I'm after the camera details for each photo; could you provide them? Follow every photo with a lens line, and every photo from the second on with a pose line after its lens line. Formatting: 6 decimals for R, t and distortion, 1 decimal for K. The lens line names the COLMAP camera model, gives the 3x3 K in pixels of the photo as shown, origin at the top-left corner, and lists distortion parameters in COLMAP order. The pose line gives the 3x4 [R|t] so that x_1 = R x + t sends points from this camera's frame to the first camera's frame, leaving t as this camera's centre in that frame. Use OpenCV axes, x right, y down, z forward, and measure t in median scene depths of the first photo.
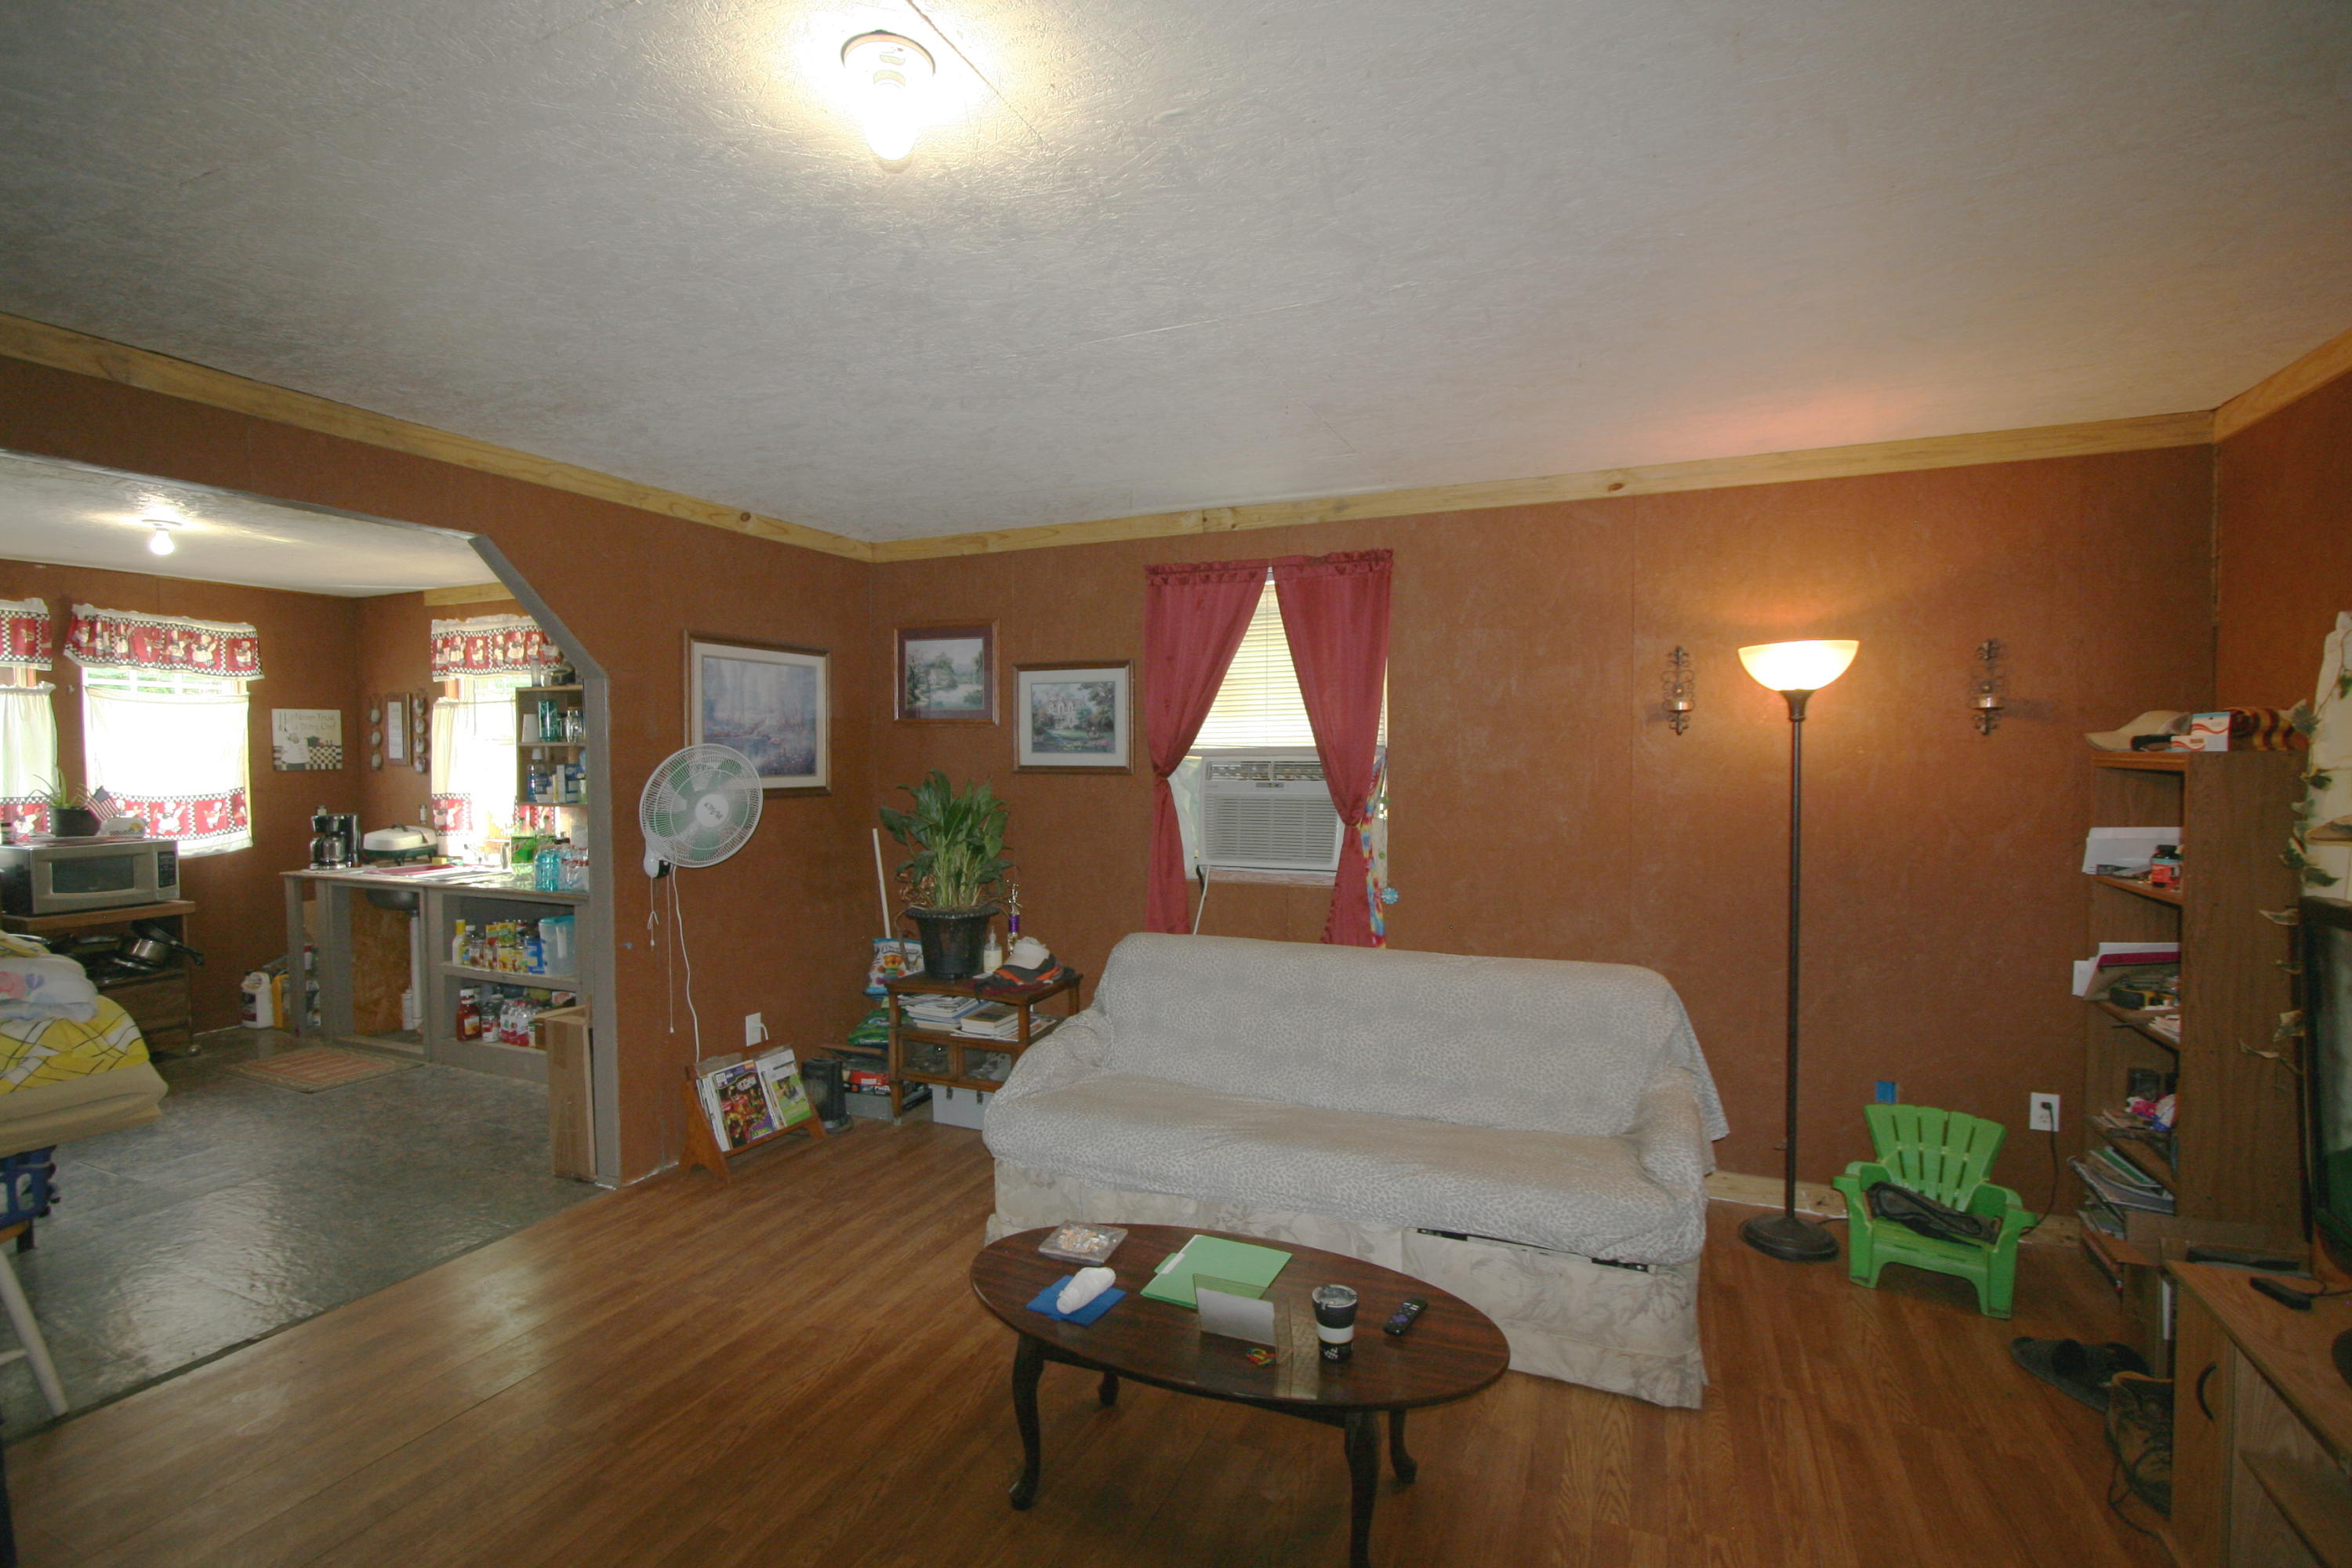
lens RADIAL K [[1082.9, 0, 1176.0], [0, 1082.9, 784.0], [0, 0, 1]] dist [0.000953, 0.000157]
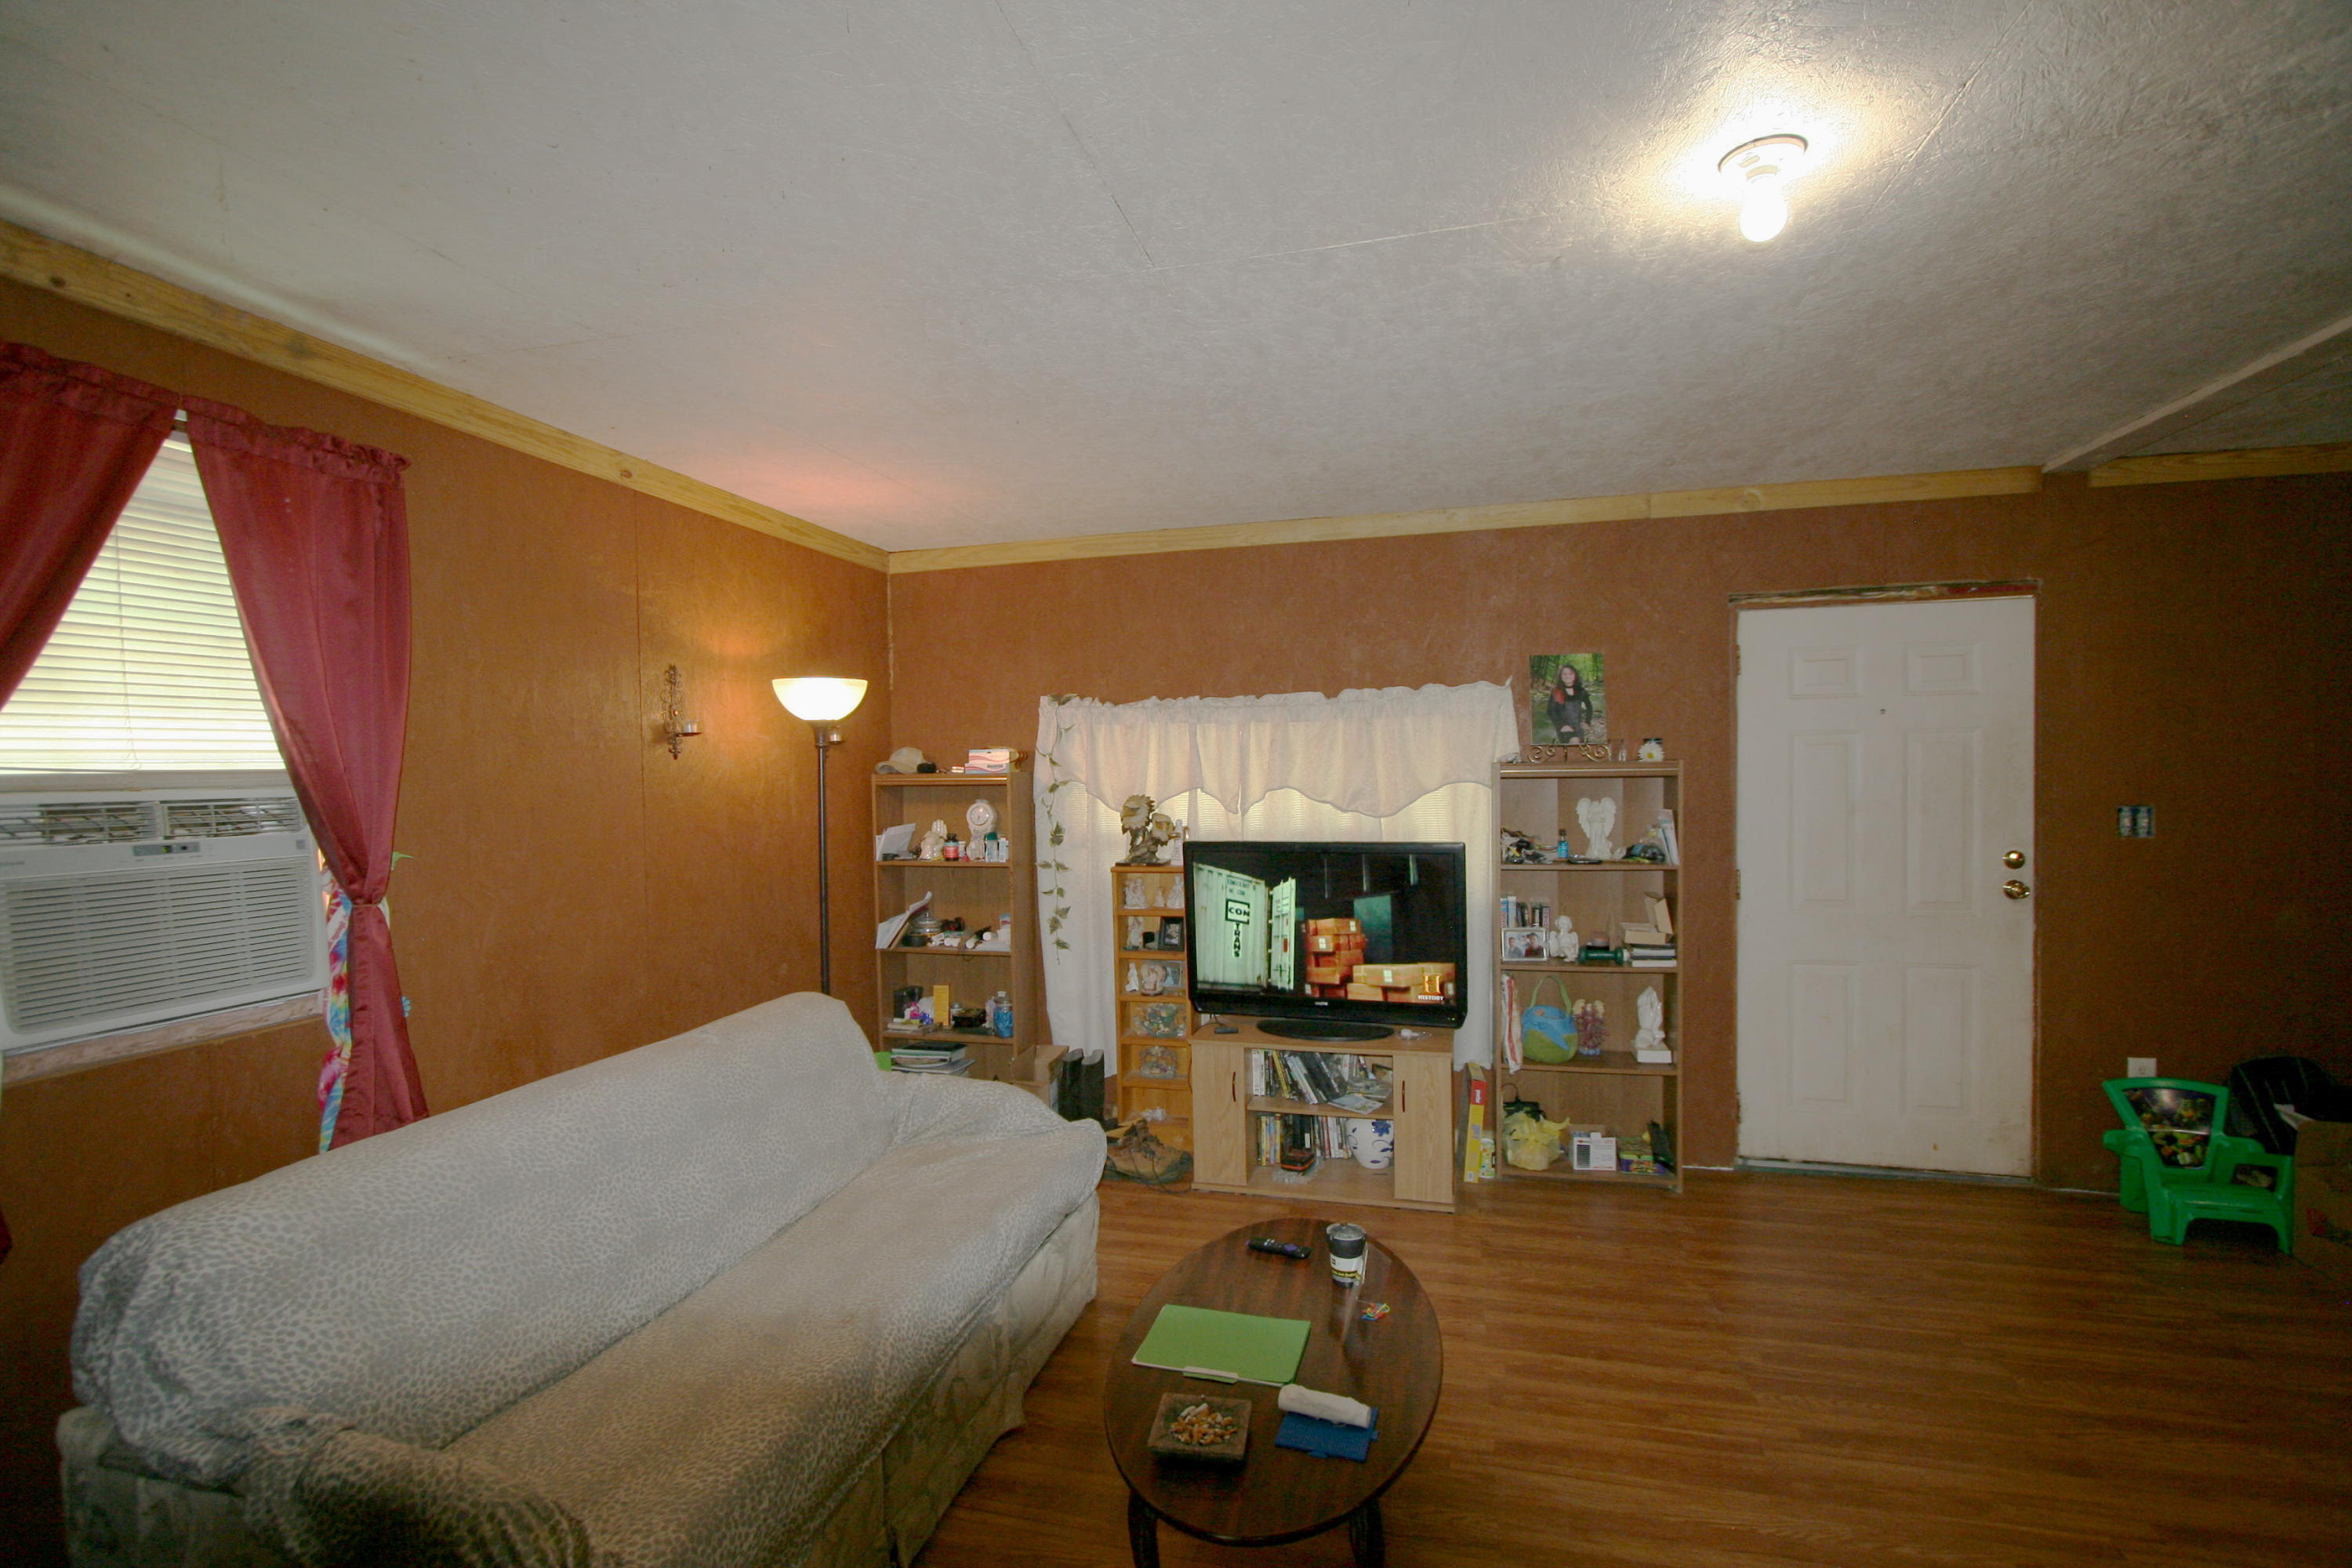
lens RADIAL K [[1082.9, 0, 1176.0], [0, 1082.9, 784.0], [0, 0, 1]] dist [0.000953, 0.000157]
pose [[-0.137596, -0.003819, 0.990481, -0.486160], [0.052359, 0.998566, 0.011124, -0.010038], [-0.989104, 0.053391, -0.137199, 0.645866]]
